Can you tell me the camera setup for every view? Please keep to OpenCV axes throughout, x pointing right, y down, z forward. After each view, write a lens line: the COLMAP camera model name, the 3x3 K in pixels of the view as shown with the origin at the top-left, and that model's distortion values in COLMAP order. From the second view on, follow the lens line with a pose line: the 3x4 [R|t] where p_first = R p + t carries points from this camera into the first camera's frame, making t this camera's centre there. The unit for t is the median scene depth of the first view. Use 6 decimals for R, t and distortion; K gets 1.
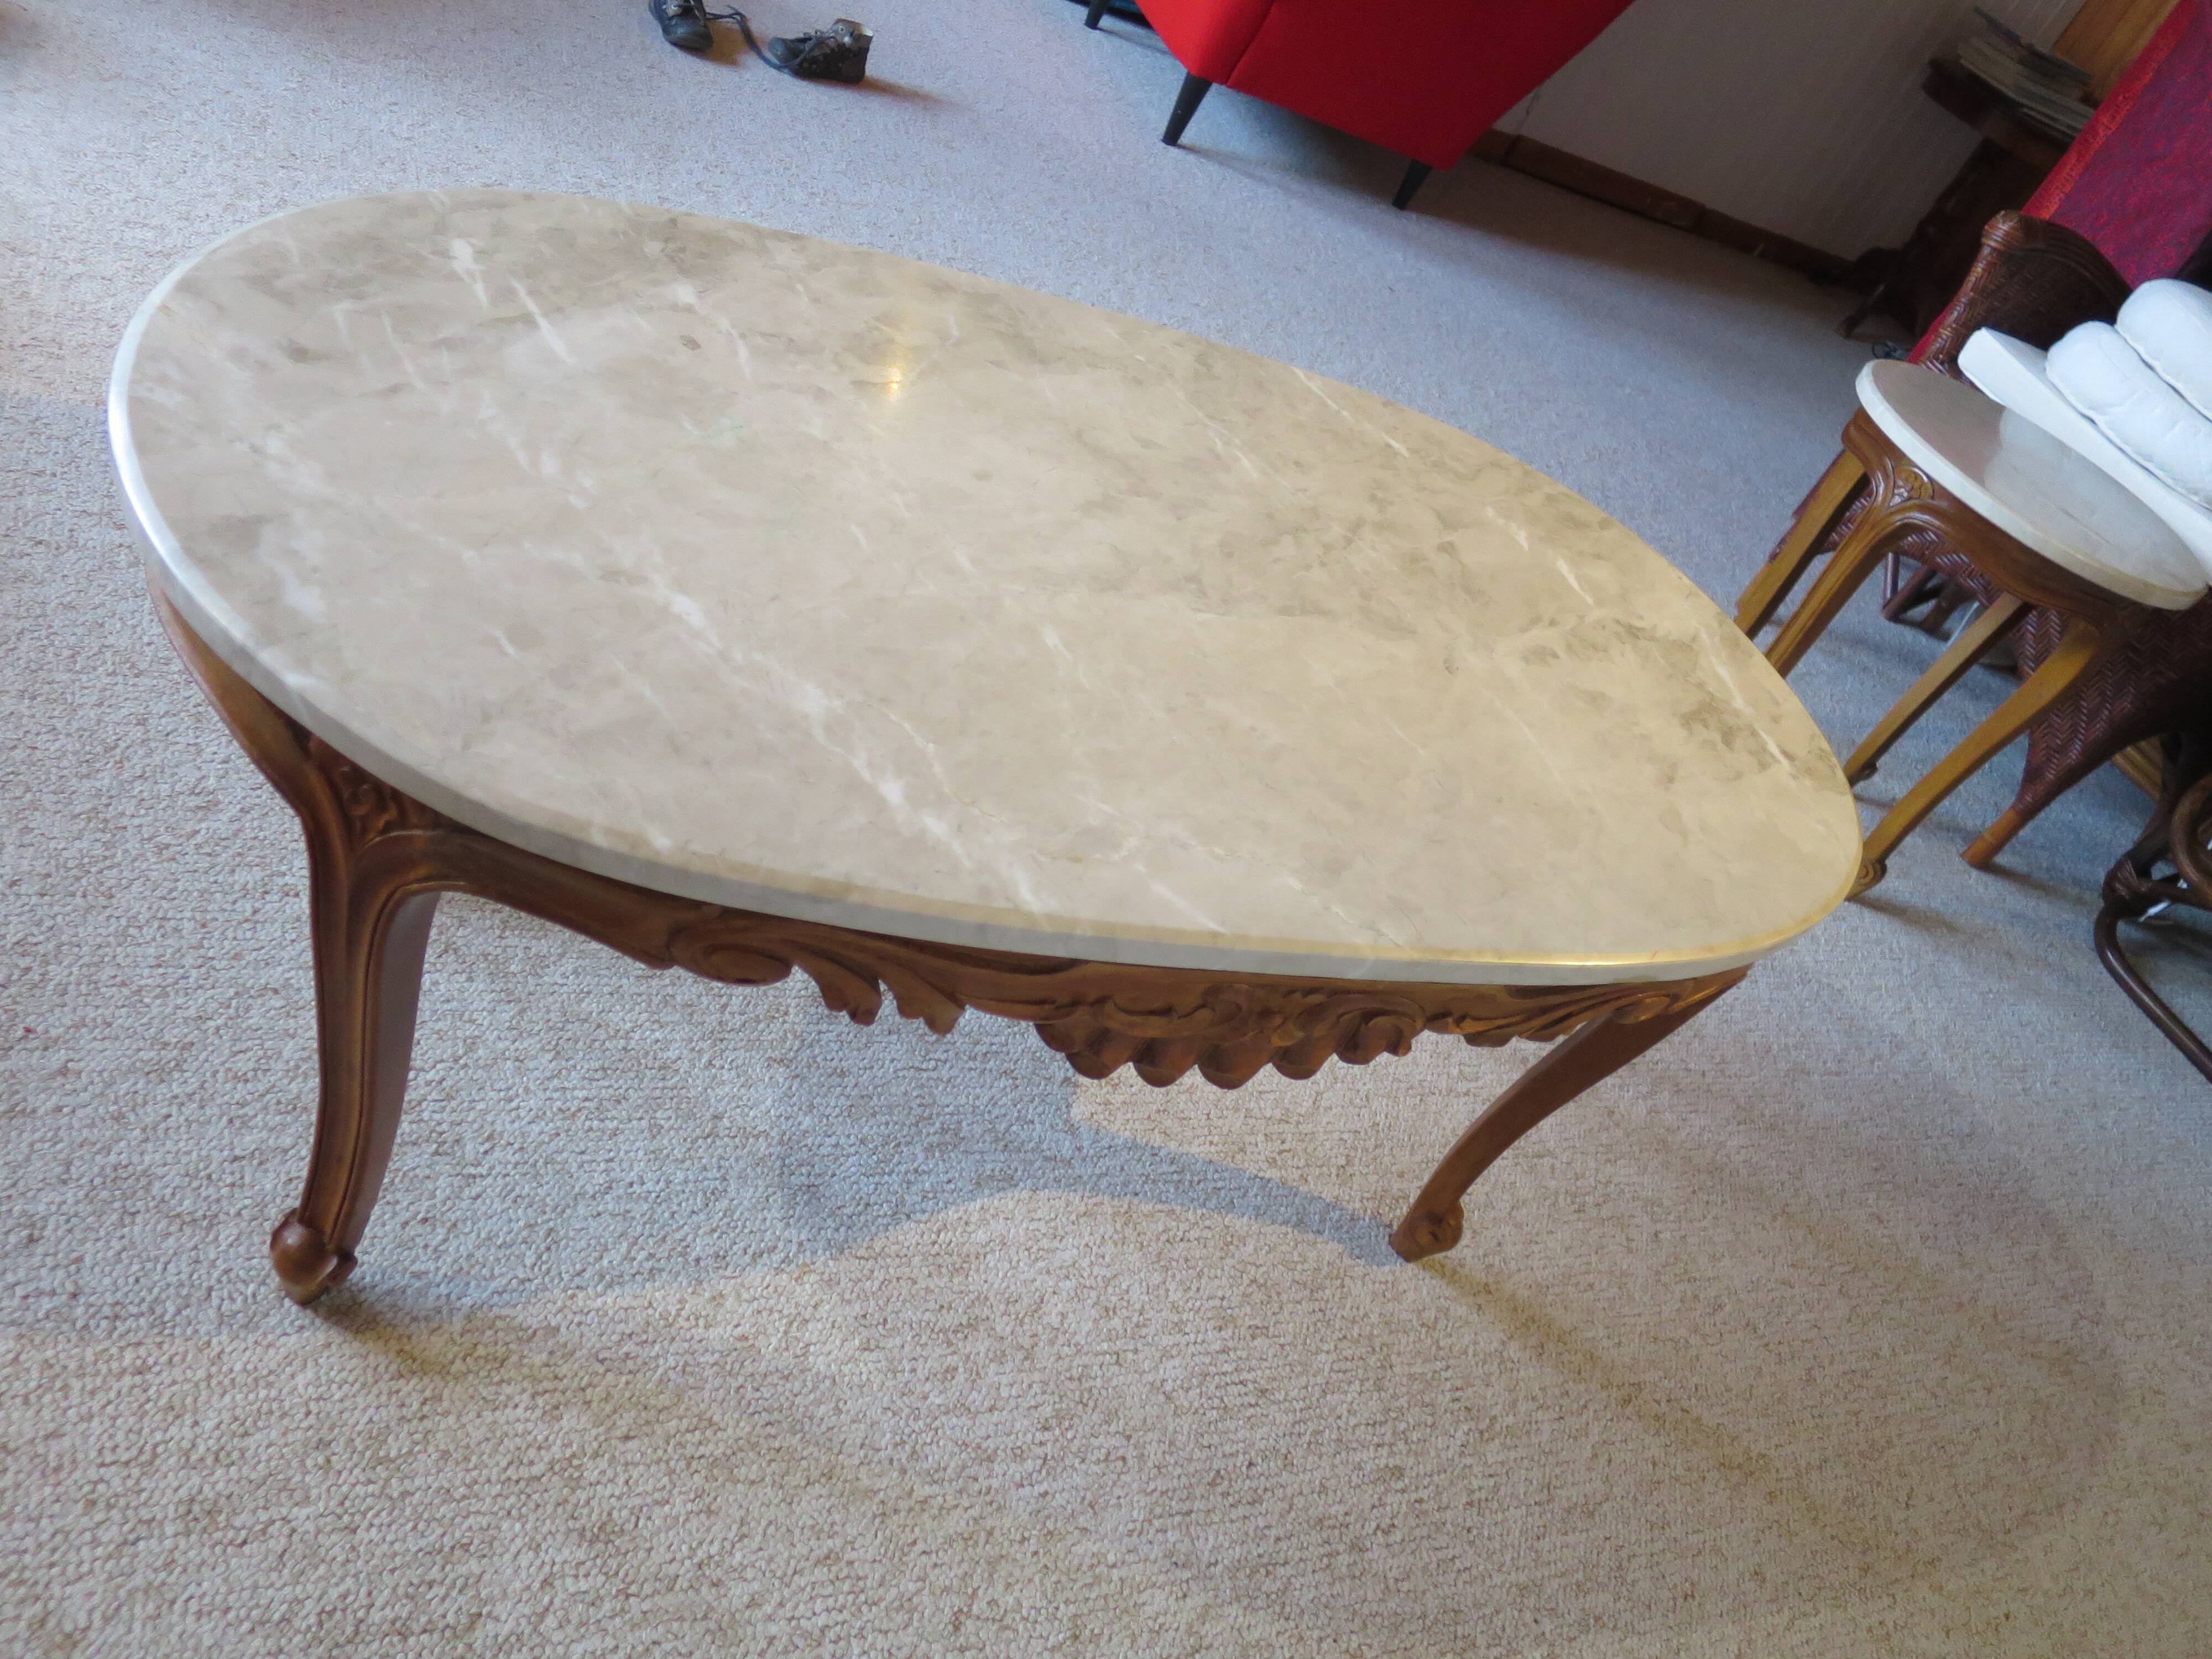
lens RADIAL K [[1648.3, 0, 1101.9], [0, 1648.3, 824.0], [0, 0, 1]] dist [-0.051107, 0.026360]
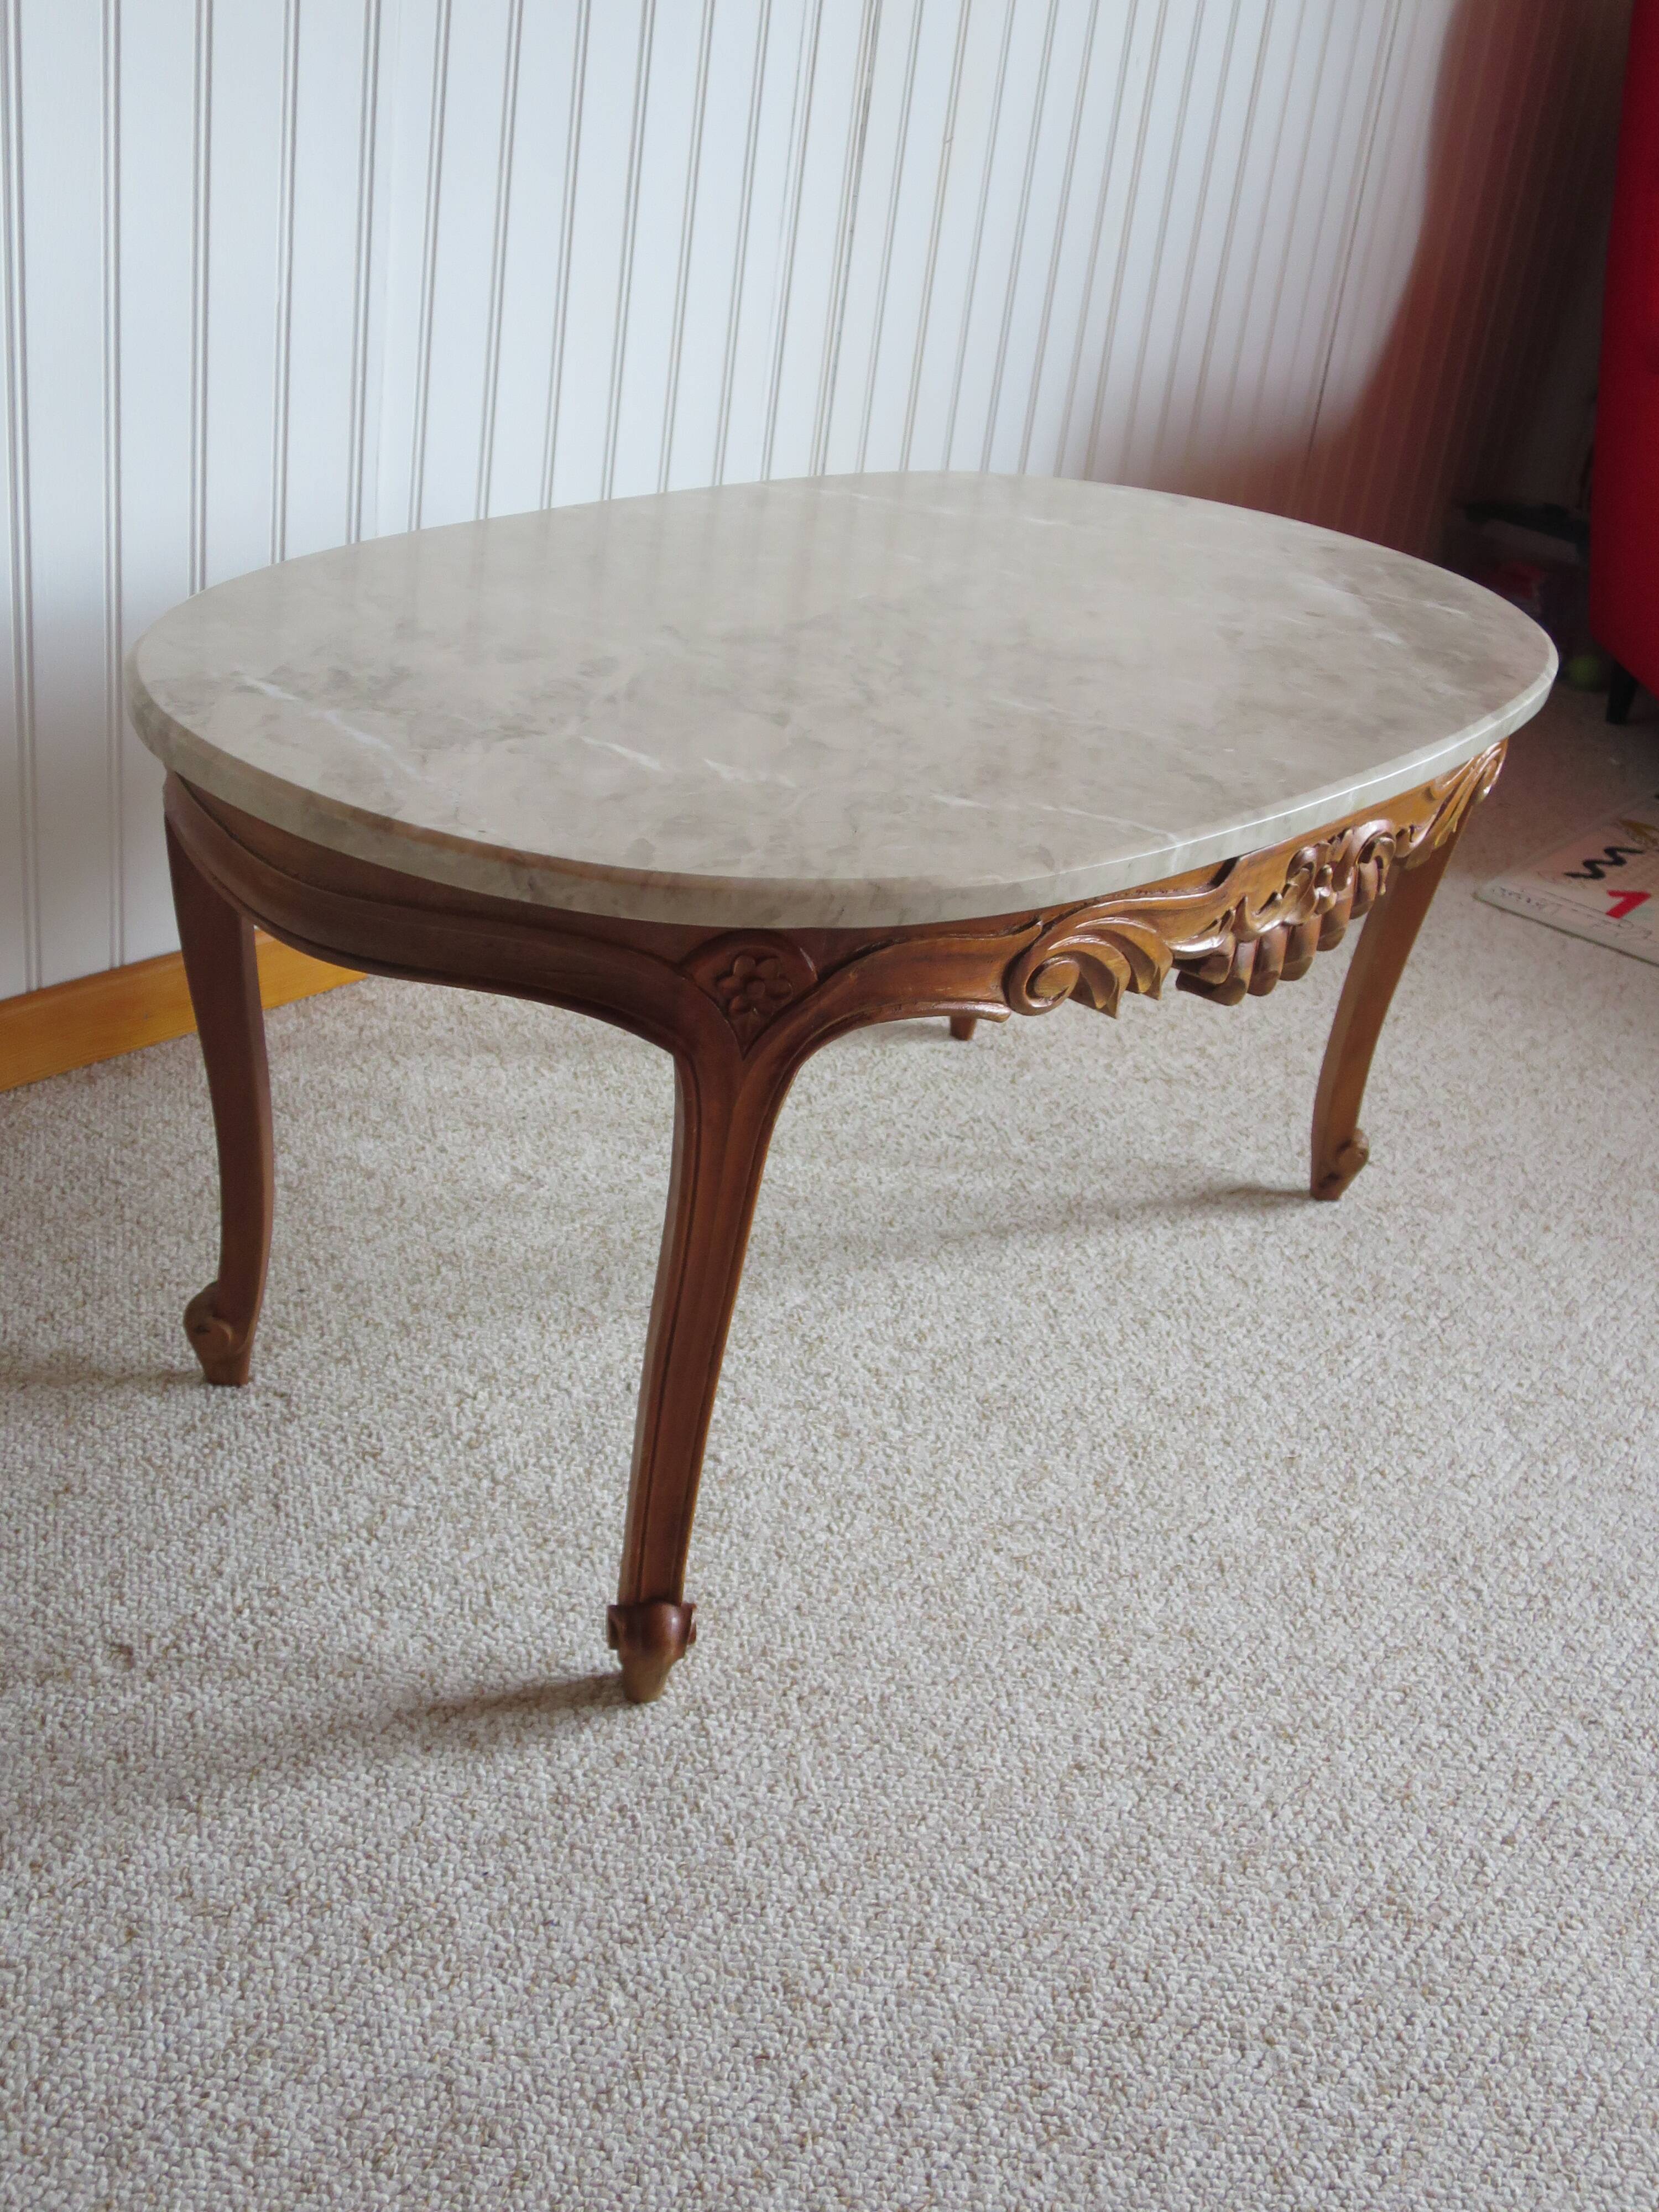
lens RADIAL K [[2326.7, 0, 829.1], [0, 2326.7, 1098.2], [0, 0, 1]] dist [-0.071799, 0.000000]
pose [[-0.719100, -0.204305, -0.664195, 1.067641], [-0.685288, 0.366970, 0.629057, -0.677821], [0.115220, 0.907520, -0.403896, 1.607994]]
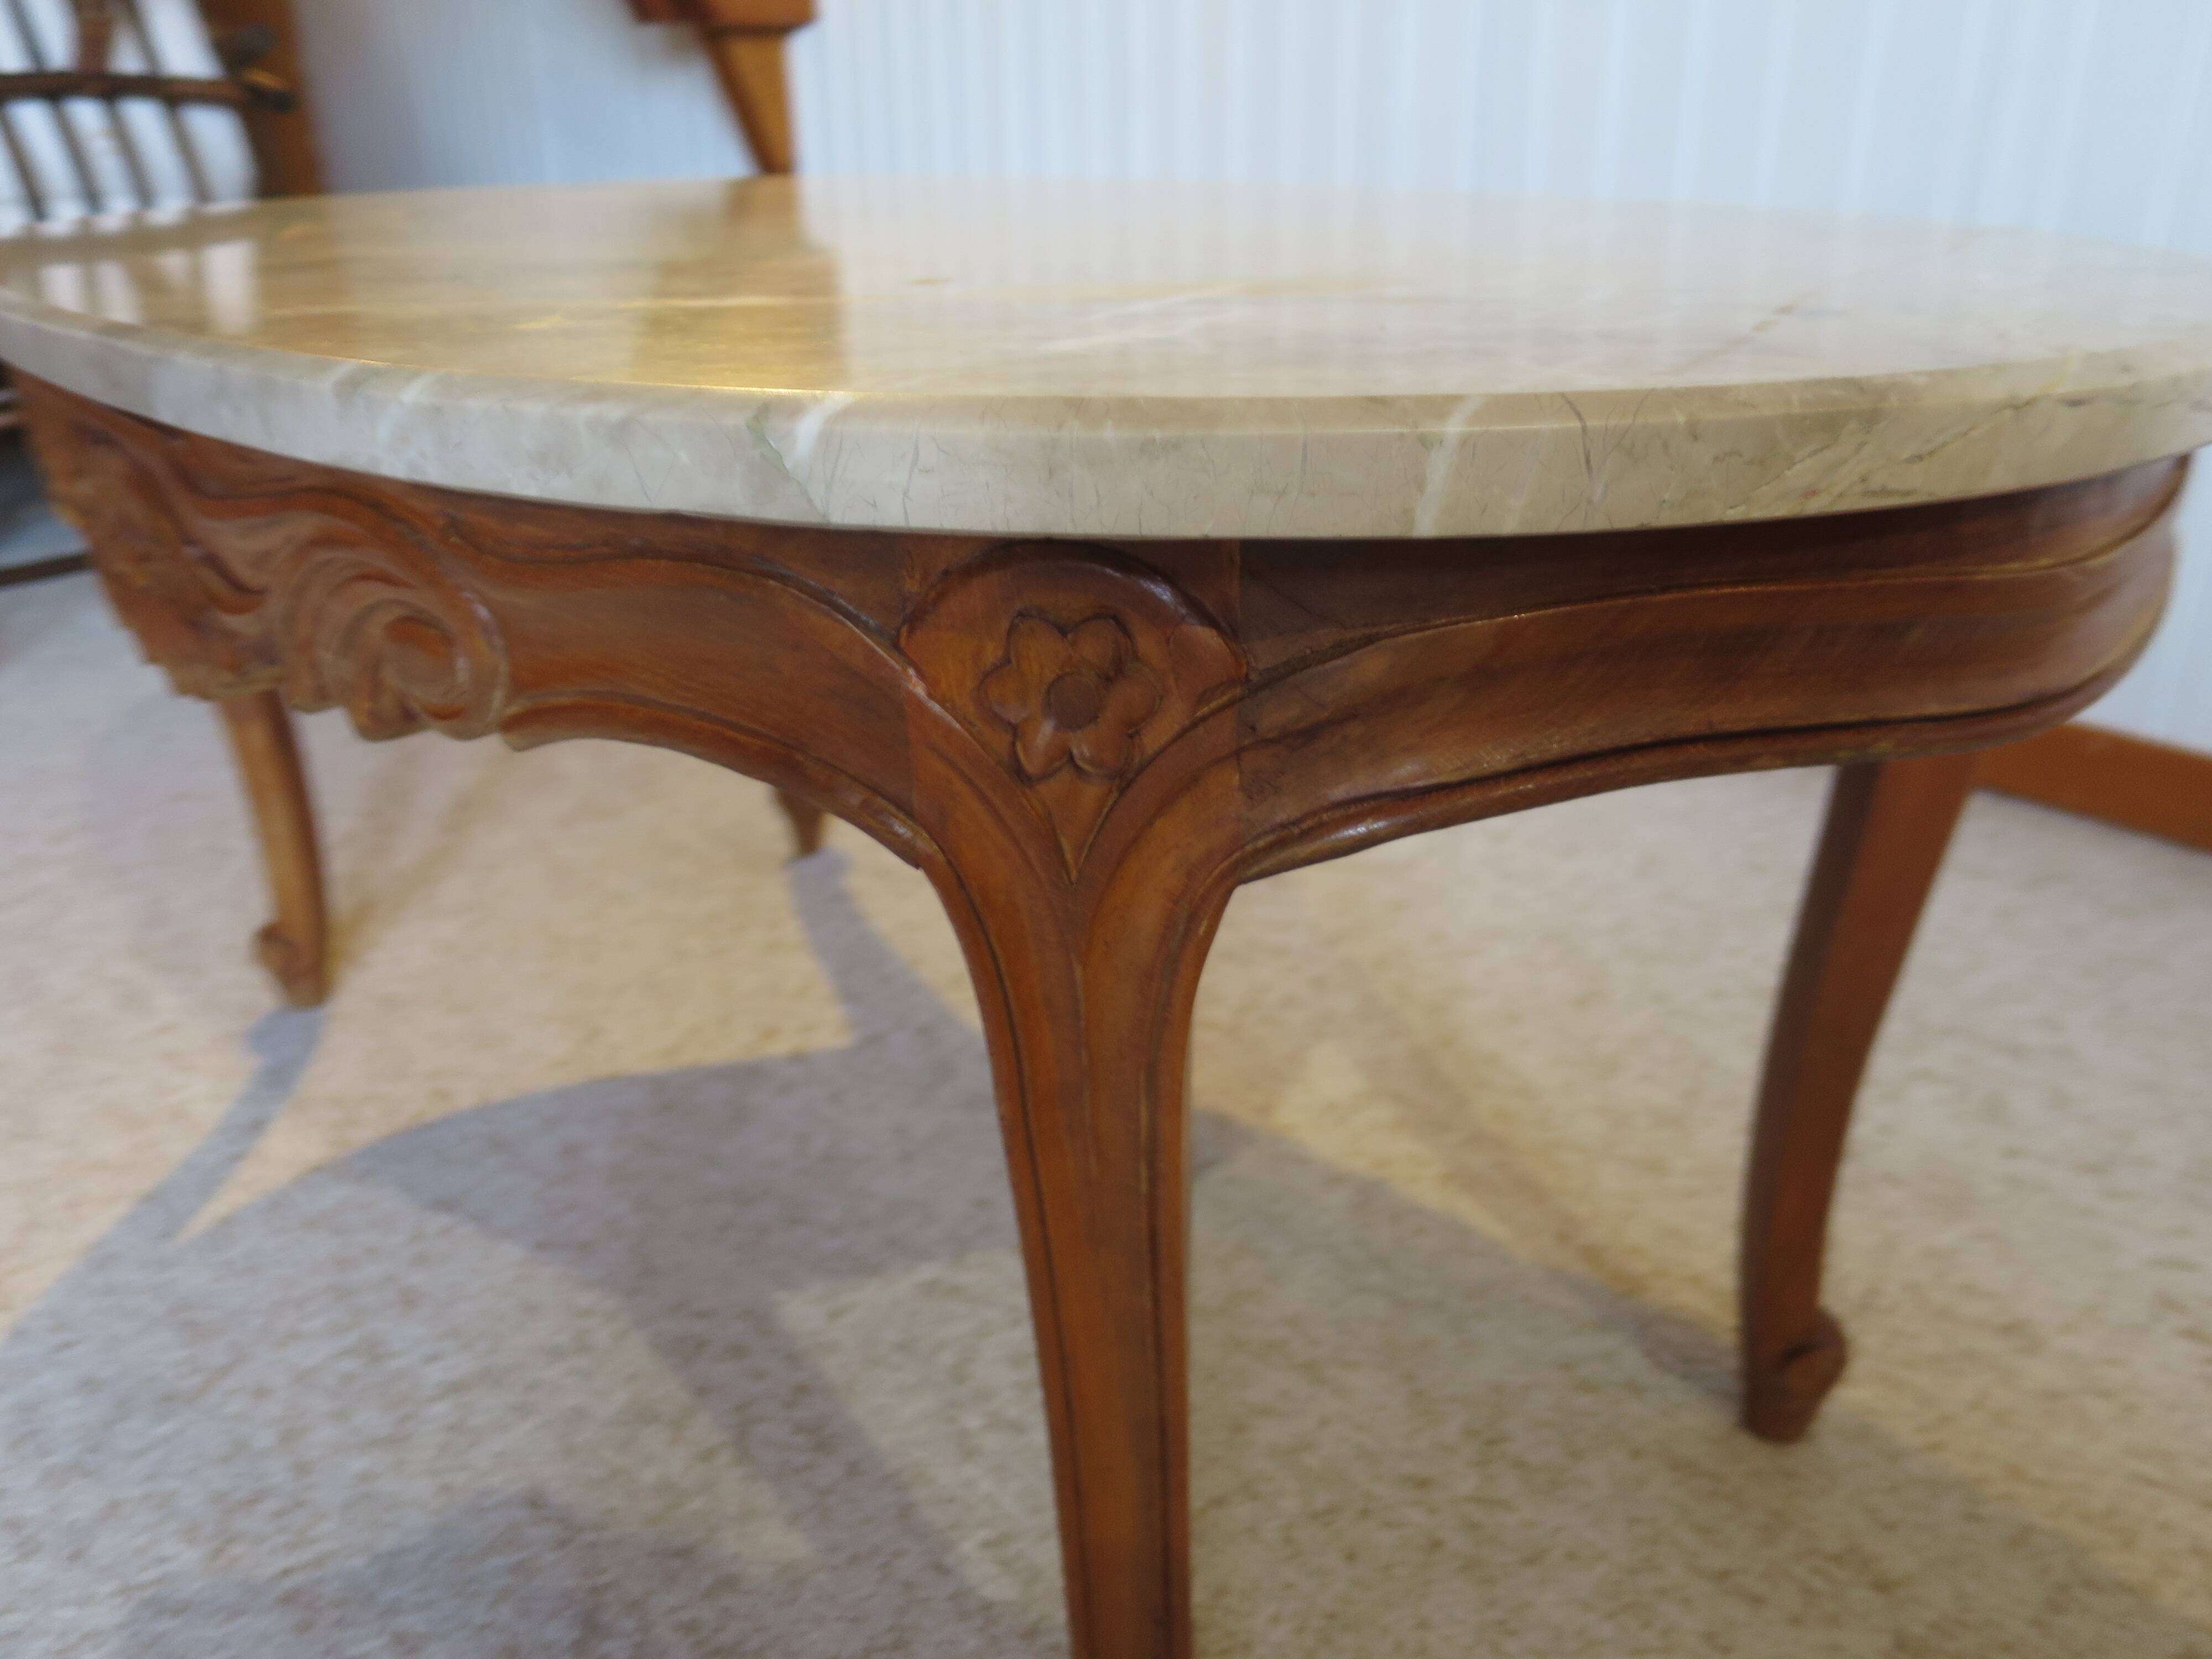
lens RADIAL K [[1648.3, 0, 1101.7], [0, 1648.3, 830.7], [0, 0, 1]] dist [-0.051107, 0.026360]
pose [[-0.370254, -0.694553, 0.616854, -0.626808], [0.505175, 0.406718, 0.761169, -0.529128], [-0.779558, 0.593445, 0.200282, 0.905239]]
